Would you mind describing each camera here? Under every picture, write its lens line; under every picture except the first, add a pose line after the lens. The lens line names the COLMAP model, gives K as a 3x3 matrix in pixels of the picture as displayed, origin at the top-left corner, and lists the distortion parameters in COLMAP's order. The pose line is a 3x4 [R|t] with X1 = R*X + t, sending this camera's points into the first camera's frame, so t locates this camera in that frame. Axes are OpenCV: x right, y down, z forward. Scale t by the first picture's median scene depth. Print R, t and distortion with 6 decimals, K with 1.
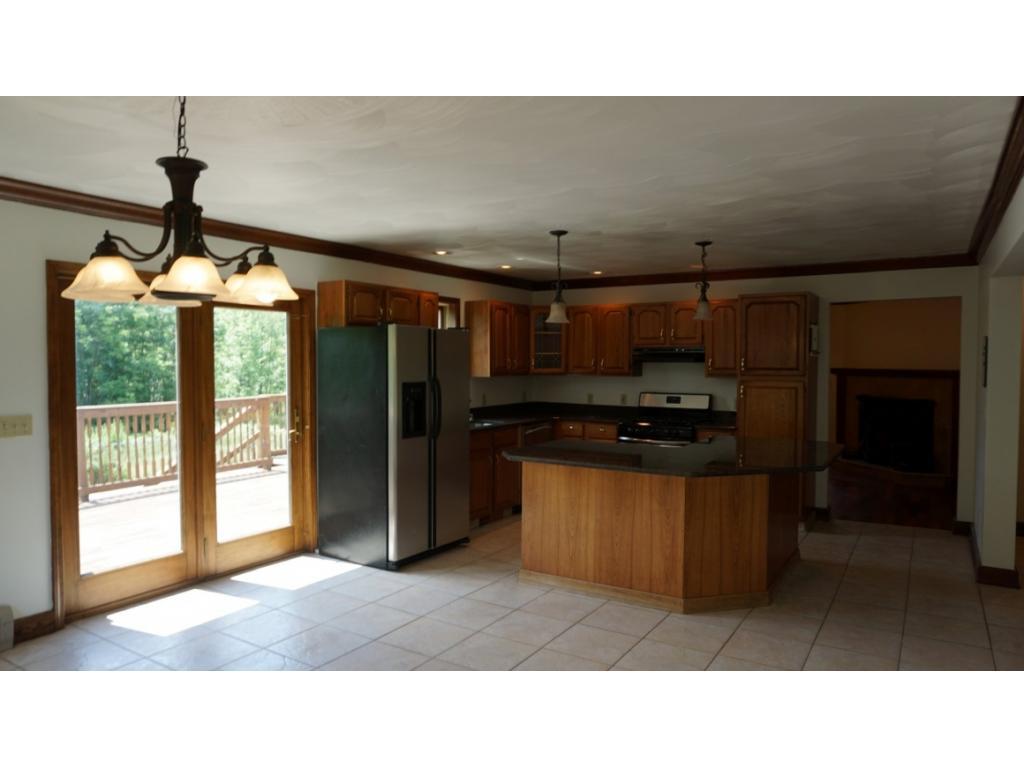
lens RADIAL K [[685.3, 0, 518.6], [0, 685.3, 385.9], [0, 0, 1]] dist [-0.051350, 0.038964]
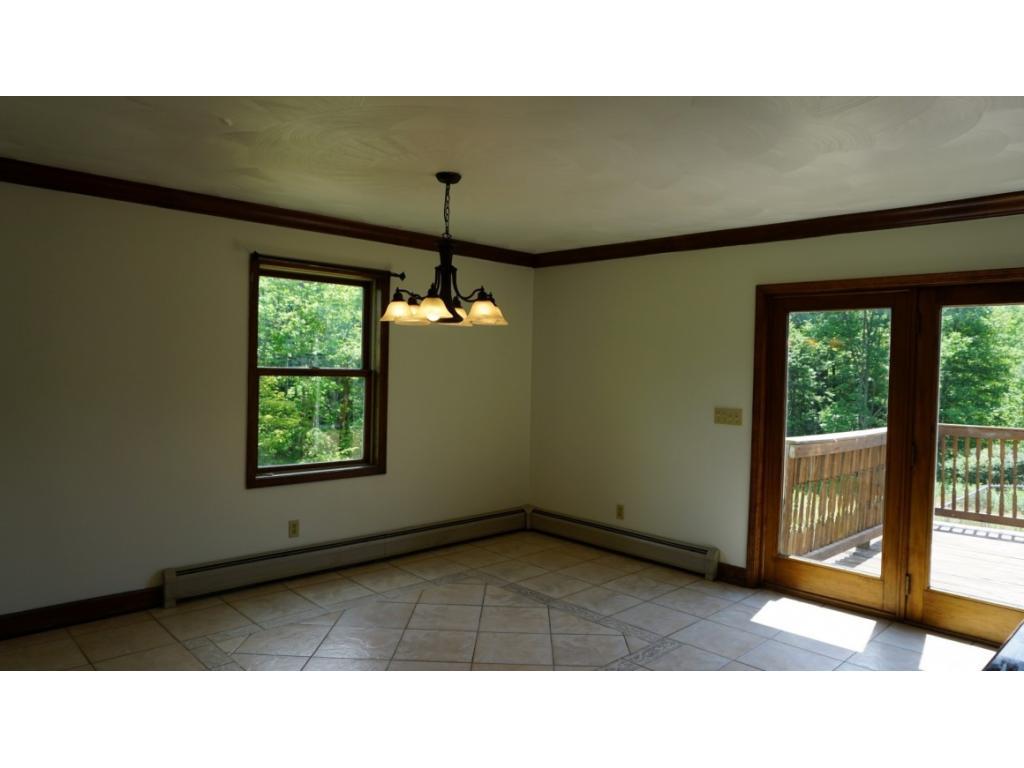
lens RADIAL K [[685.3, 0, 508.6], [0, 685.3, 378.4], [0, 0, 1]] dist [-0.051350, 0.038964]
pose [[-0.253891, 0.013650, -0.967137, 0.335631], [-0.061297, 0.997663, 0.030172, -0.014410], [0.965289, 0.066943, -0.252461, 0.471399]]
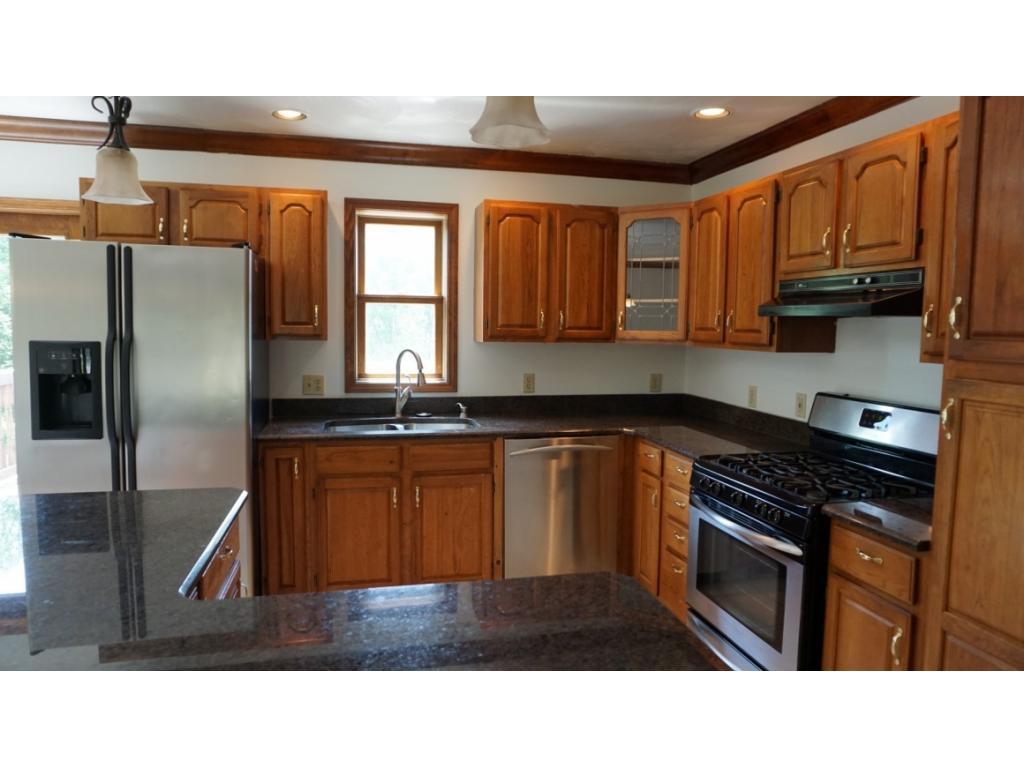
lens RADIAL K [[685.3, 0, 516.0], [0, 685.3, 385.8], [0, 0, 1]] dist [-0.051350, 0.038964]
pose [[0.705752, 0.072234, -0.704767, 0.362897], [-0.039030, 0.997242, 0.063126, -0.013903], [0.707383, -0.017045, 0.706625, 0.630961]]
